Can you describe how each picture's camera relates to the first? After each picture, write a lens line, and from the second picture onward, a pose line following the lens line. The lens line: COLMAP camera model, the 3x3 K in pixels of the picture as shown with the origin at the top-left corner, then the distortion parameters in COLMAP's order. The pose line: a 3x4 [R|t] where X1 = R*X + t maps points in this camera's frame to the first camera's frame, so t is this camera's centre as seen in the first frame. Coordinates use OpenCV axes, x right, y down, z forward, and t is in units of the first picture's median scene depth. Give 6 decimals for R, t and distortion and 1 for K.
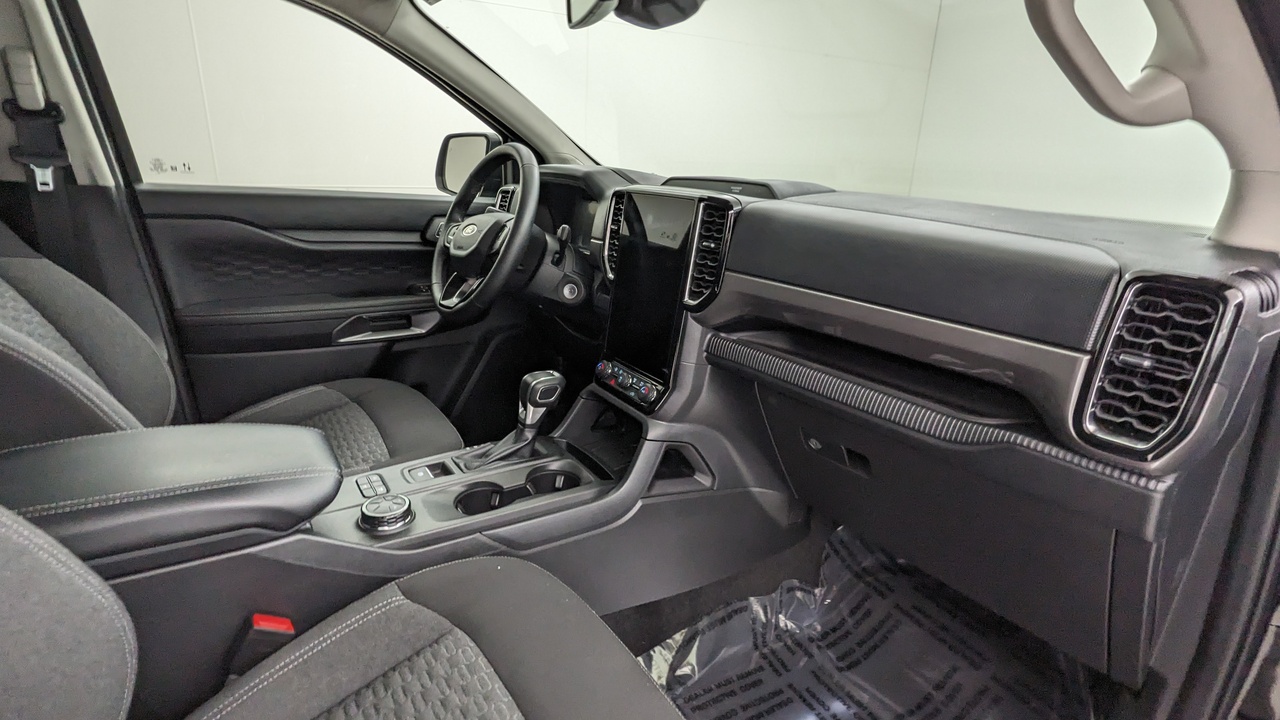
lens RADIAL K [[623.1, 0, 640.0], [0, 623.1, 360.0], [0, 0, 1]] dist [0.004179, -0.000419]
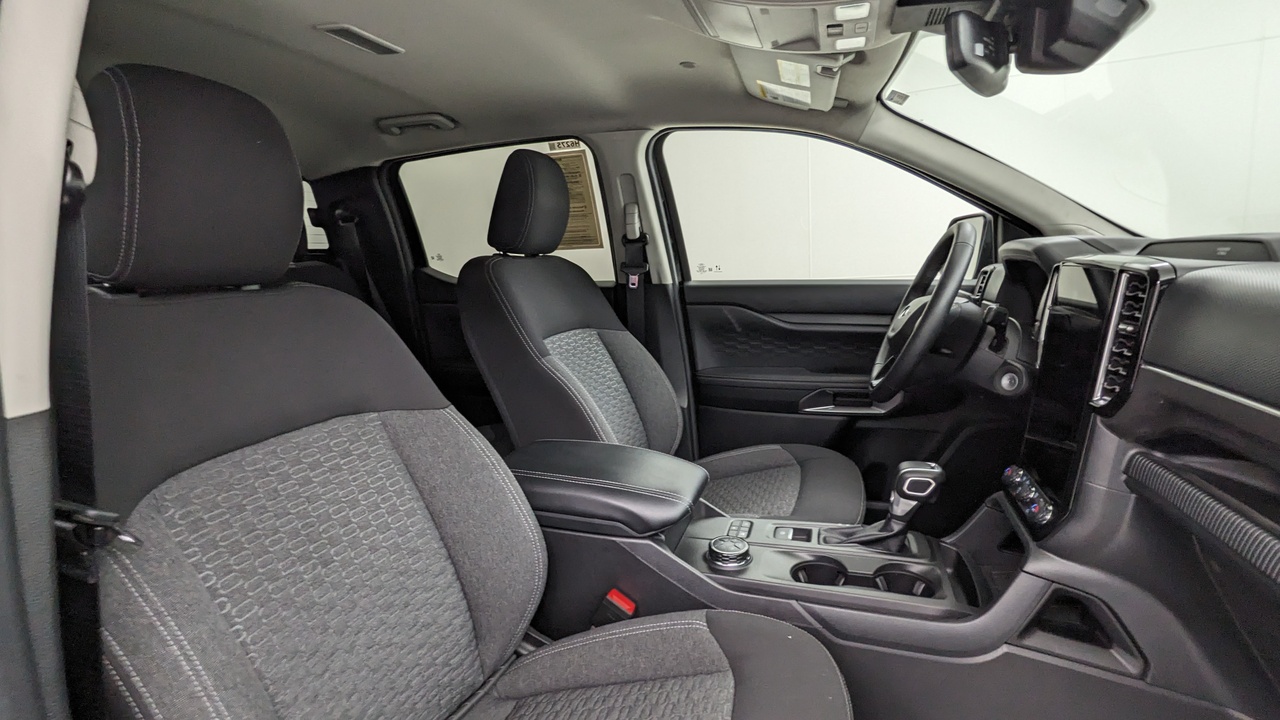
lens RADIAL K [[623.1, 0, 640.0], [0, 623.1, 360.0], [0, 0, 1]] dist [0.004179, -0.000419]
pose [[0.608031, 0.056176, -0.791924, 0.315307], [-0.164706, 0.984717, -0.056608, -0.009201], [0.776641, 0.164853, 0.607991, 0.097637]]
